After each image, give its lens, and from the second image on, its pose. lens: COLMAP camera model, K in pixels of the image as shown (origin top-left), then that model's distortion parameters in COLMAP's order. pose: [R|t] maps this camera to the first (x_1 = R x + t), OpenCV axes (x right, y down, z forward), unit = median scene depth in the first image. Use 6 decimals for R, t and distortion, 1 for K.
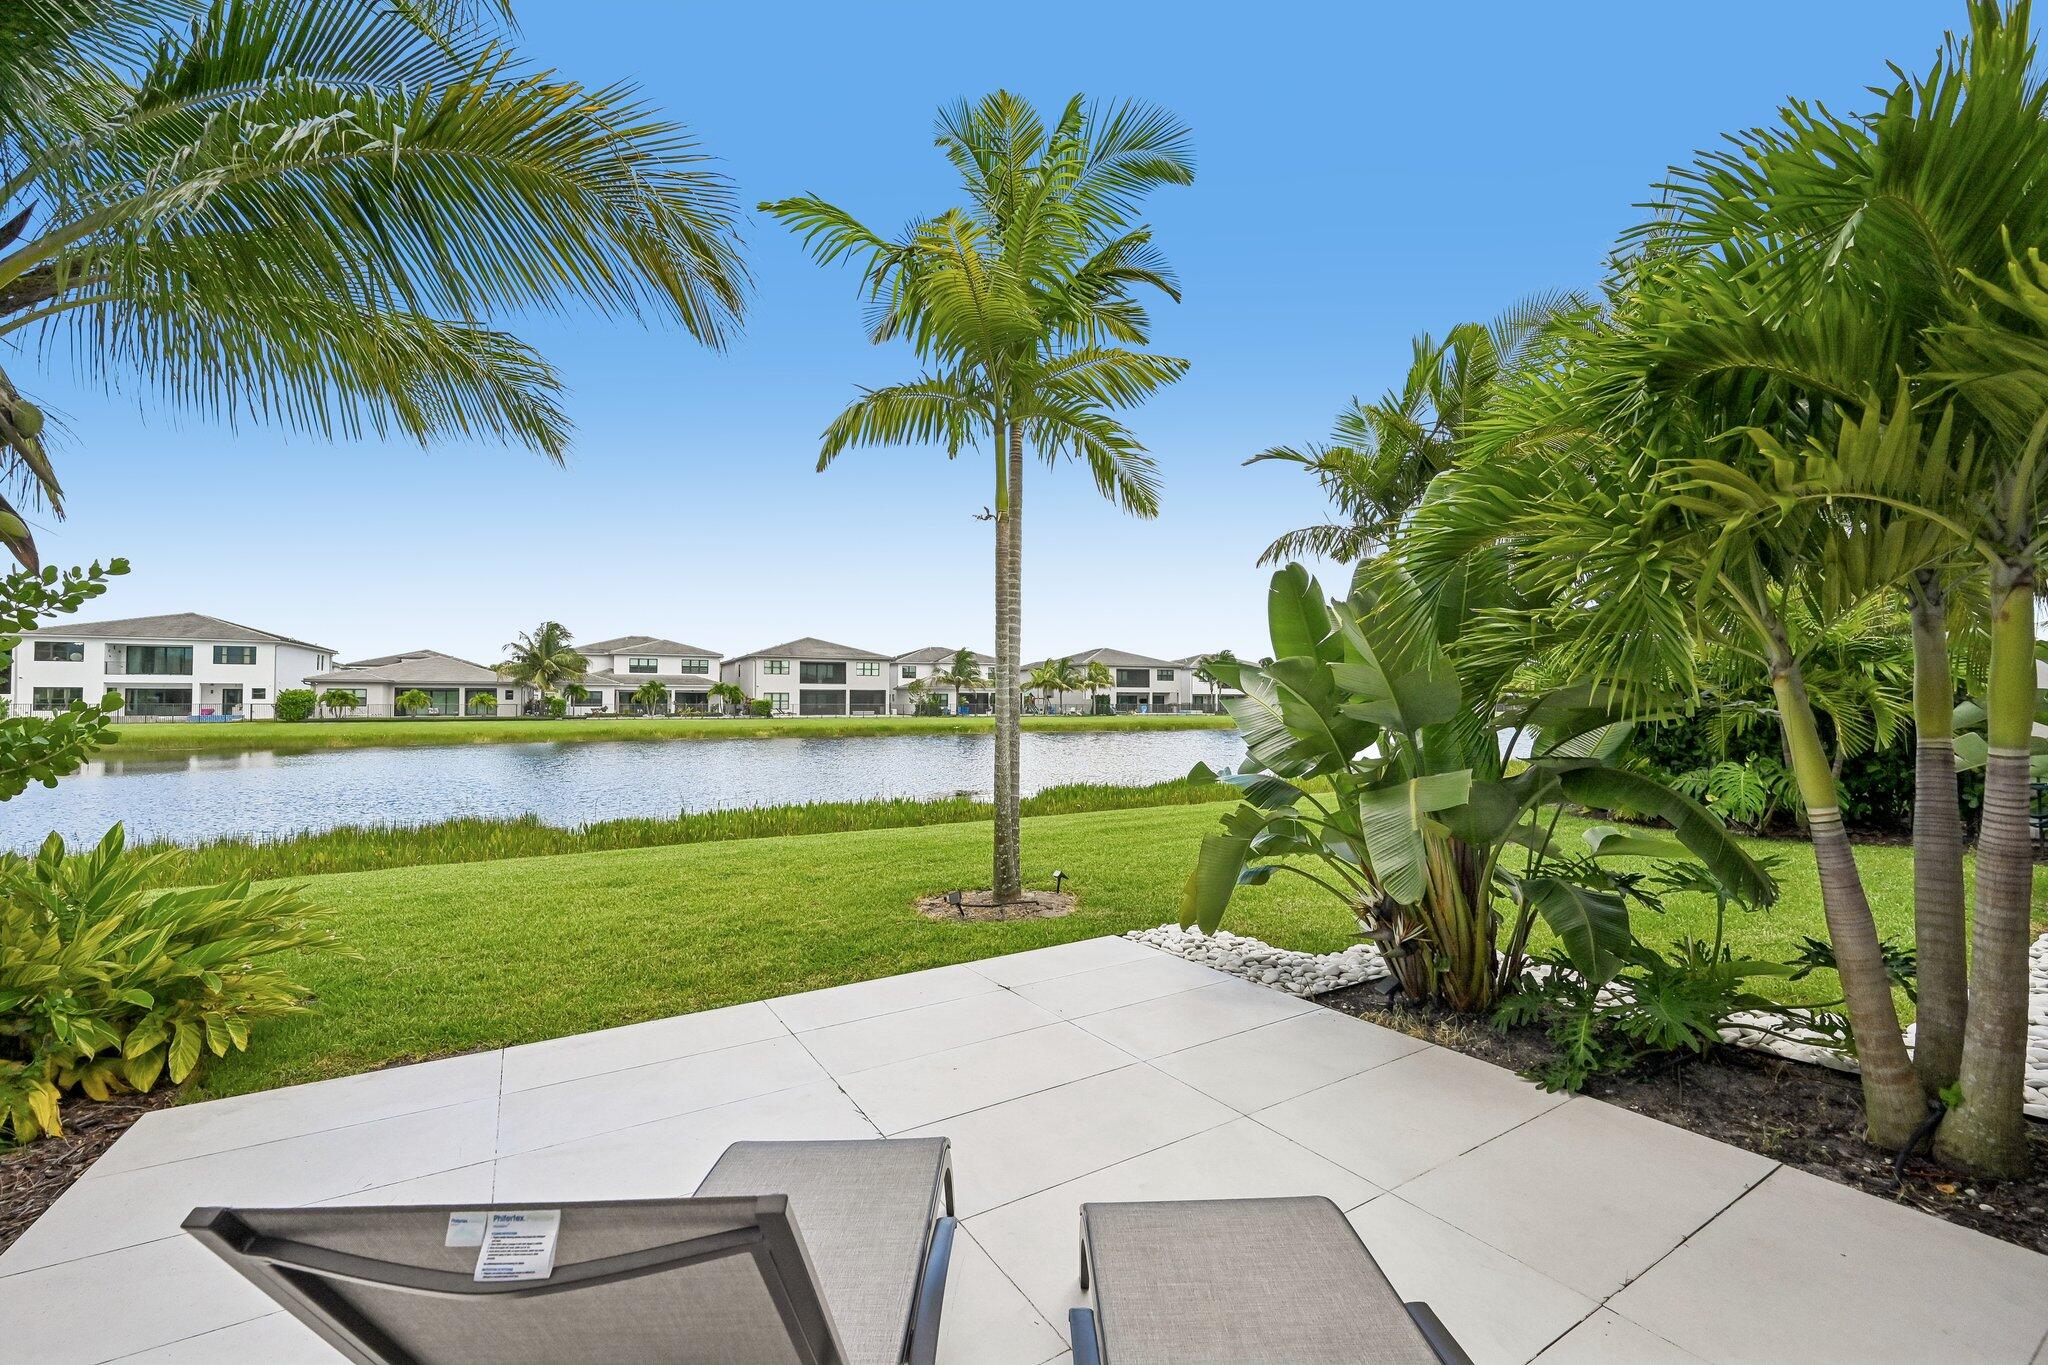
lens RADIAL K [[807.9, 0, 1009.9], [0, 807.9, 690.7], [0, 0, 1]] dist [0.000935, -0.000402]
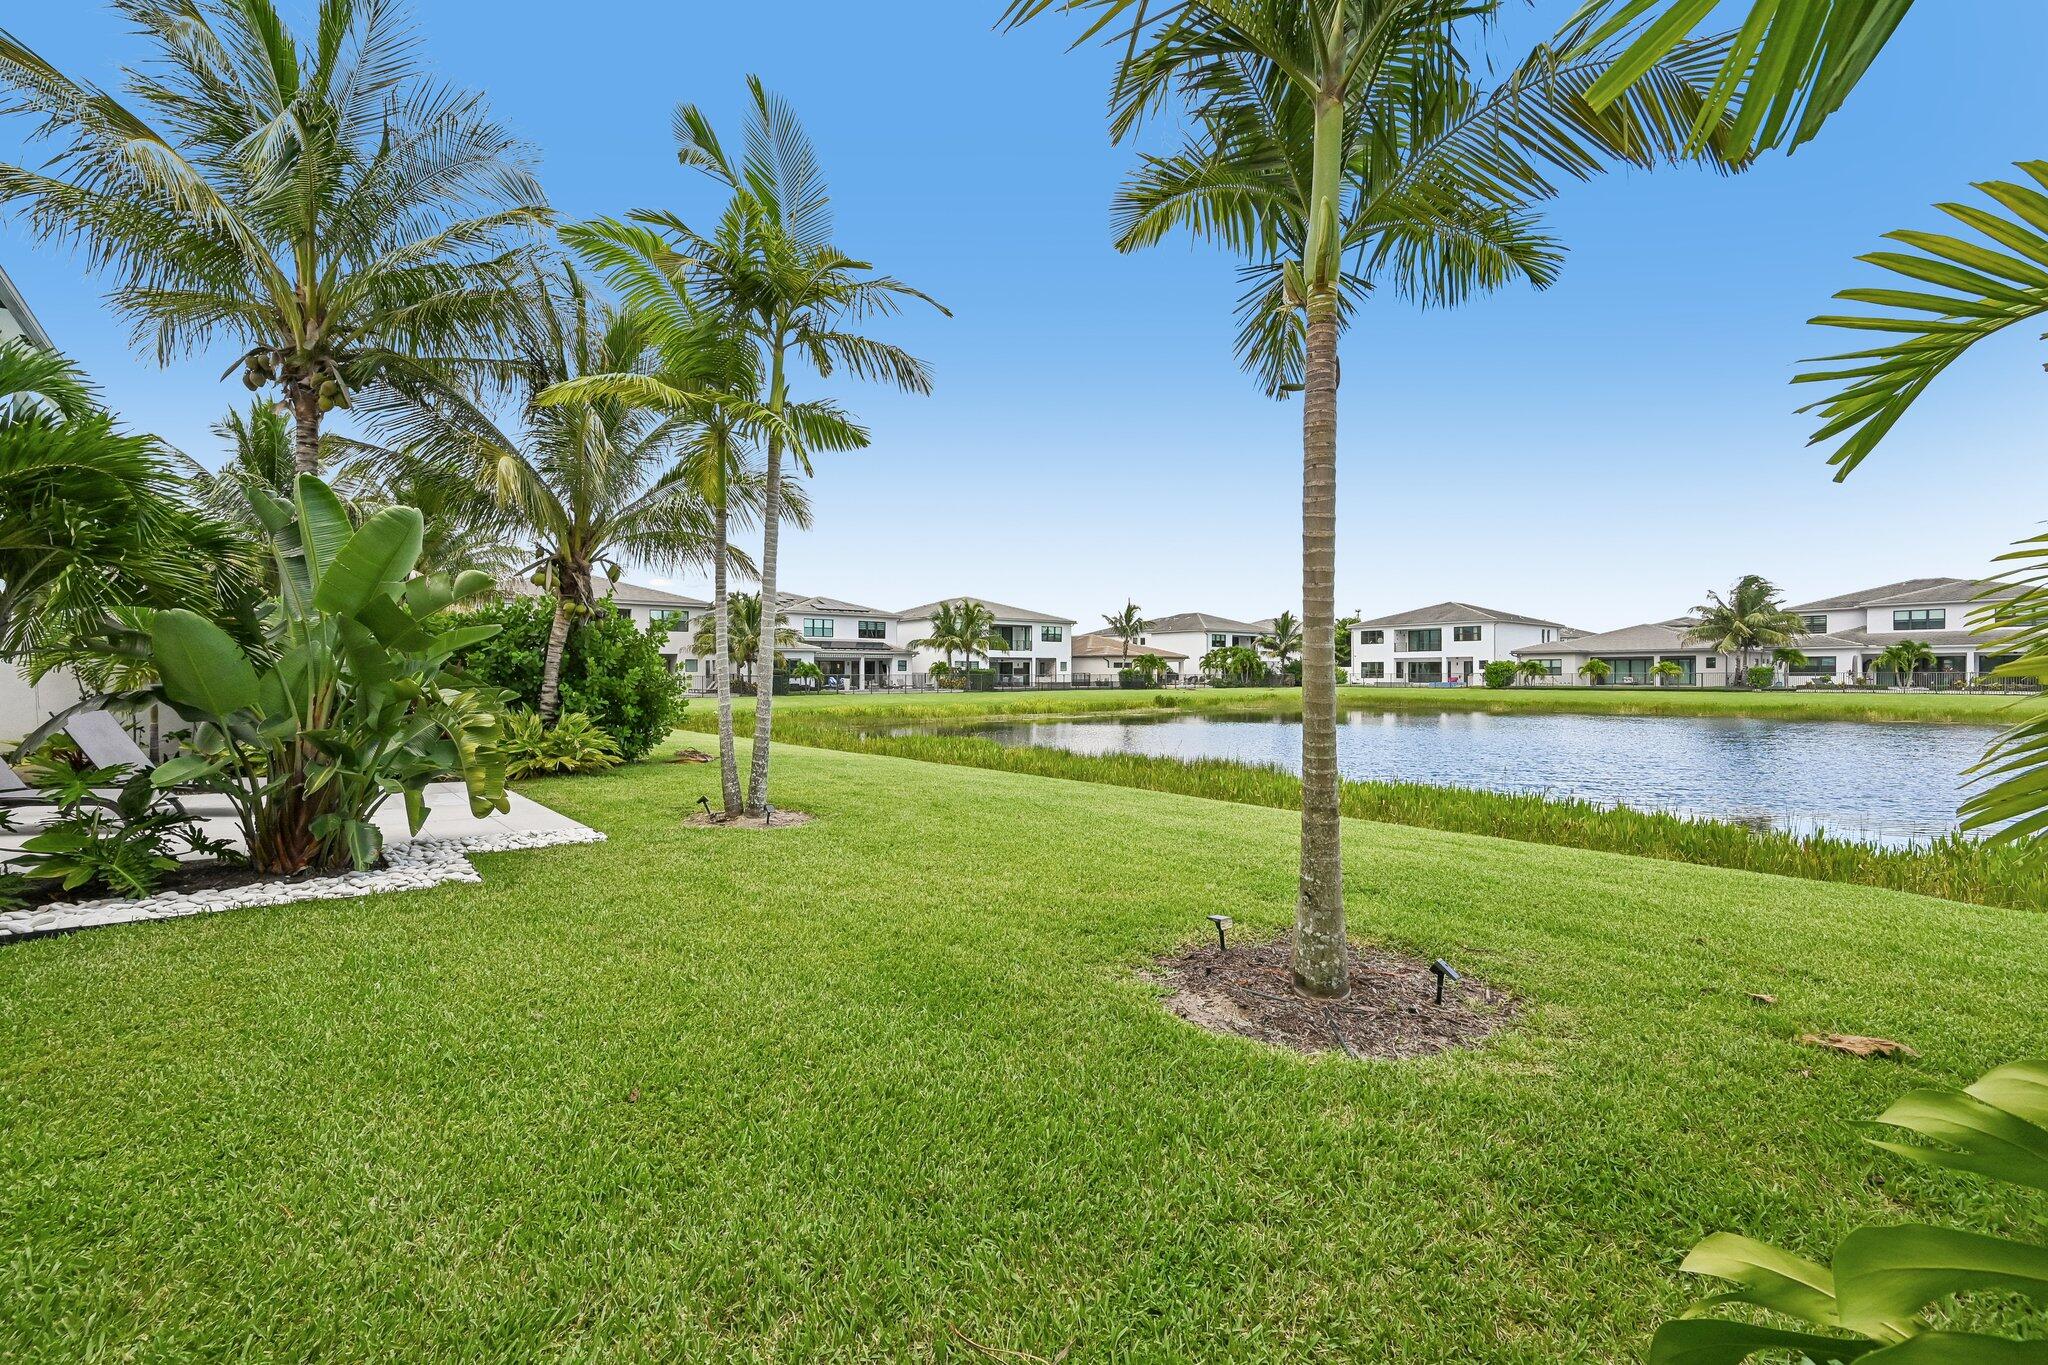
lens RADIAL K [[807.9, 0, 1021.8], [0, 807.9, 680.5], [0, 0, 1]] dist [0.000935, -0.000402]
pose [[0.211203, 0.007271, -0.977415, 0.100383], [0.017283, 0.999788, 0.011172, 0.001865], [0.977289, -0.019252, 0.211033, 0.075609]]
